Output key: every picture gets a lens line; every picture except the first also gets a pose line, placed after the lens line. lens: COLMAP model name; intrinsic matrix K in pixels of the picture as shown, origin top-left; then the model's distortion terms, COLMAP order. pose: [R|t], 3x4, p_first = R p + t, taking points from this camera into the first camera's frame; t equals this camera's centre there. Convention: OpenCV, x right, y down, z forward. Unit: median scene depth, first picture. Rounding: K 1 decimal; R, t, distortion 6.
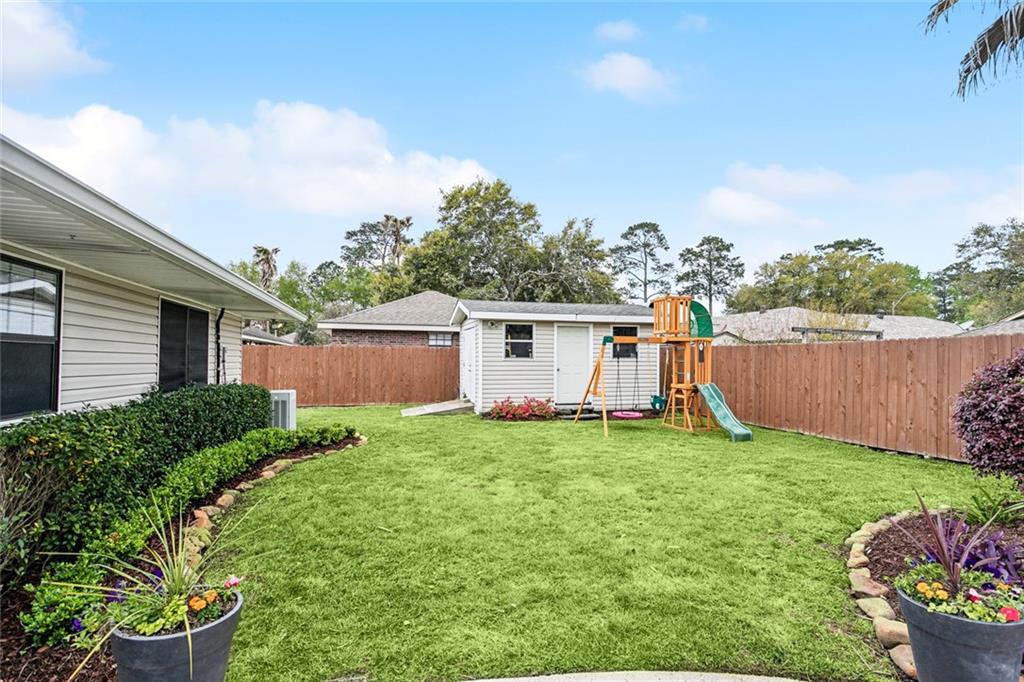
lens RADIAL K [[495.3, 0, 508.2], [0, 495.3, 345.3], [0, 0, 1]] dist [-0.000649, -0.000002]
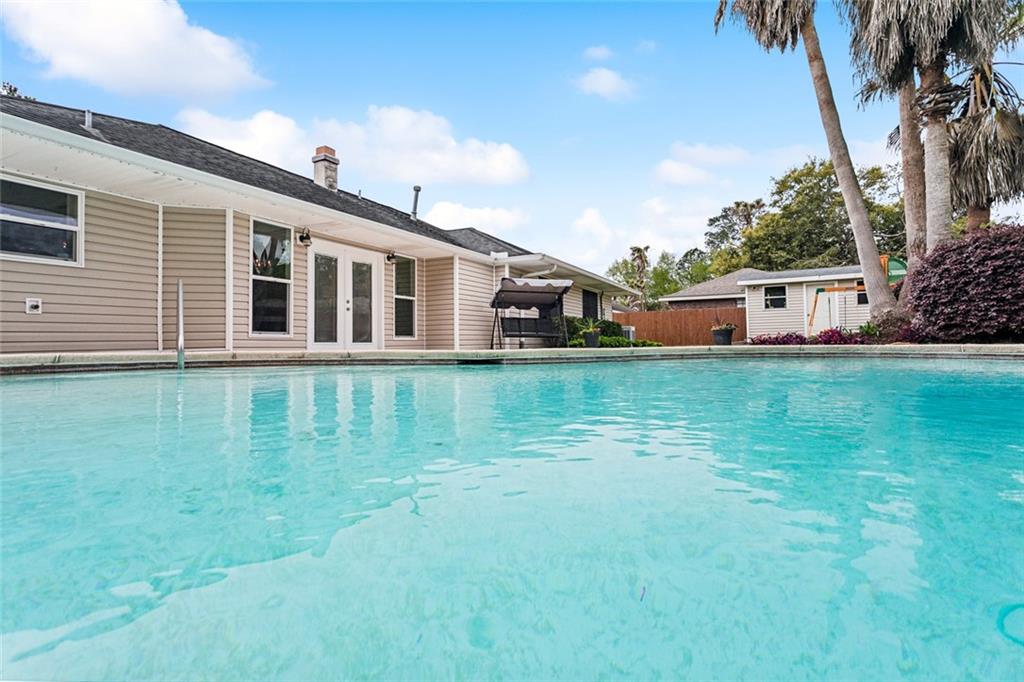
lens RADIAL K [[495.3, 0, 508.2], [0, 495.3, 345.3], [0, 0, 1]] dist [-0.000649, -0.000002]
pose [[0.739900, -0.015671, -0.672534, 0.180946], [0.037053, 0.999160, 0.017483, 0.033973], [0.671695, -0.037855, 0.739860, -0.284865]]
